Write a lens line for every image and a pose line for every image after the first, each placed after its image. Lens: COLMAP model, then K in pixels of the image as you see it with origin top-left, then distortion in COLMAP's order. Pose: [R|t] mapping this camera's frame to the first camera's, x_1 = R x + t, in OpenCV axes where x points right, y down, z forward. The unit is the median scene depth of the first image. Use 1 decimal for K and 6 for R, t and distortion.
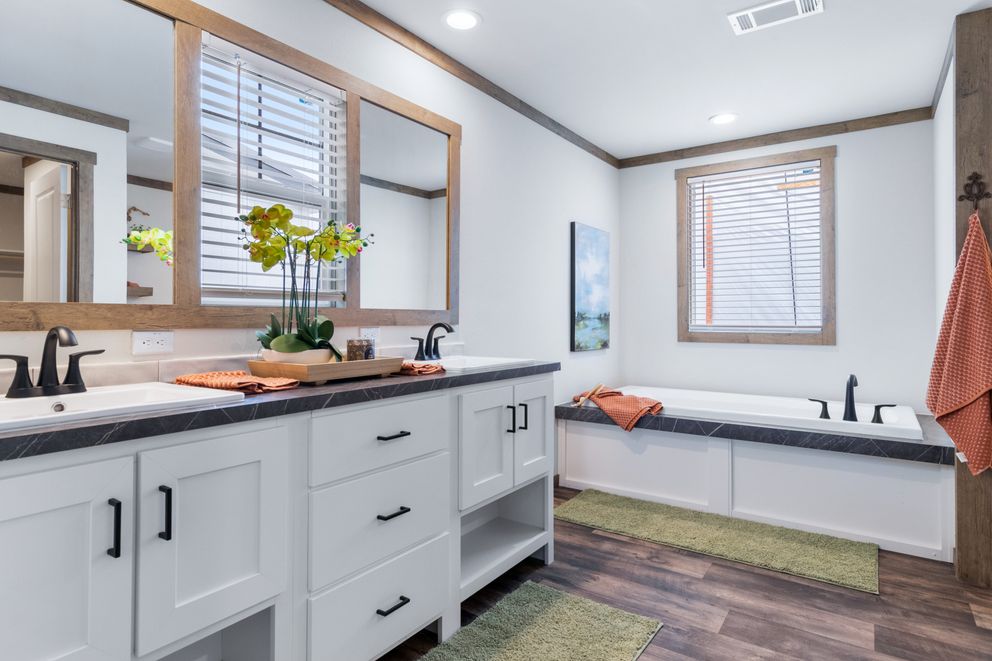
lens RADIAL K [[544.7, 0, 495.0], [0, 544.7, 318.8], [0, 0, 1]] dist [0.003131, 0.000002]
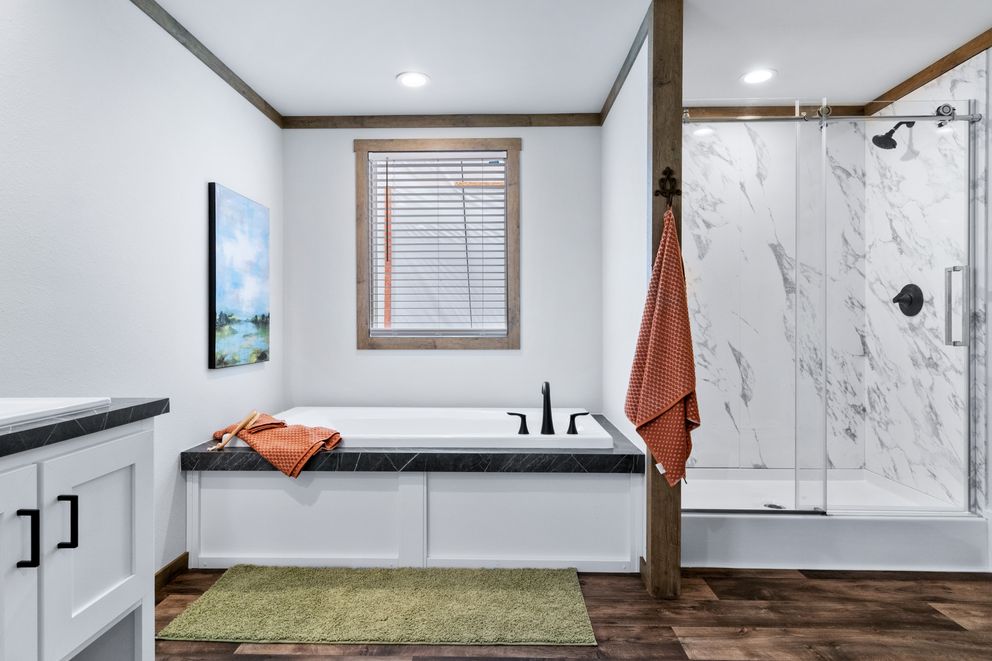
lens RADIAL K [[544.7, 0, 495.0], [0, 544.7, 318.8], [0, 0, 1]] dist [0.003131, 0.000002]
pose [[0.832381, 0.000624, 0.554204, 0.071177], [0.002545, 0.999985, -0.004948, 0.000432], [-0.554198, 0.005529, 0.832366, 0.270122]]
